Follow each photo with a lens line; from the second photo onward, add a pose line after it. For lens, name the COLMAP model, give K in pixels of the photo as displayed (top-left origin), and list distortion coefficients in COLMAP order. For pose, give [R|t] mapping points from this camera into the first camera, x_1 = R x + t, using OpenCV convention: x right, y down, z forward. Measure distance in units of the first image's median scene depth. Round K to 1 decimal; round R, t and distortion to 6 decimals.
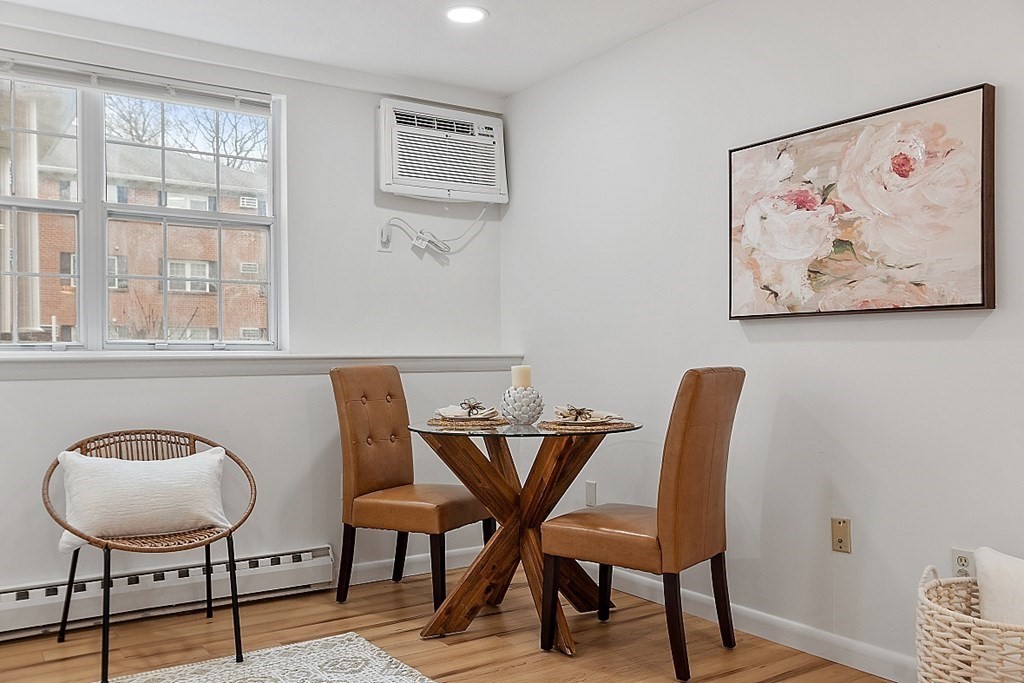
lens RADIAL K [[833.7, 0, 494.5], [0, 833.7, 367.1], [0, 0, 1]] dist [0.005017, 0.002468]
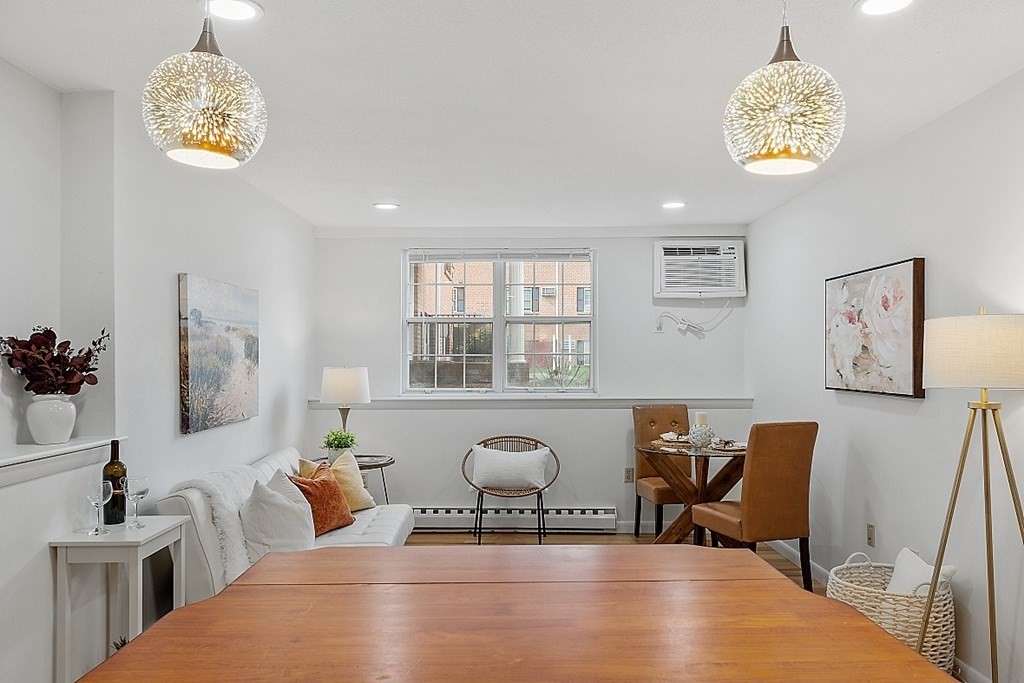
lens RADIAL K [[715.0, 0, 512.3], [0, 715.0, 364.2], [0, 0, 1]] dist [0.005133, 0.000868]
pose [[0.832598, 0.007097, -0.553832, 0.503910], [-0.010404, 0.999942, -0.002827, -0.088170], [0.553780, 0.008116, 0.832623, -0.401272]]
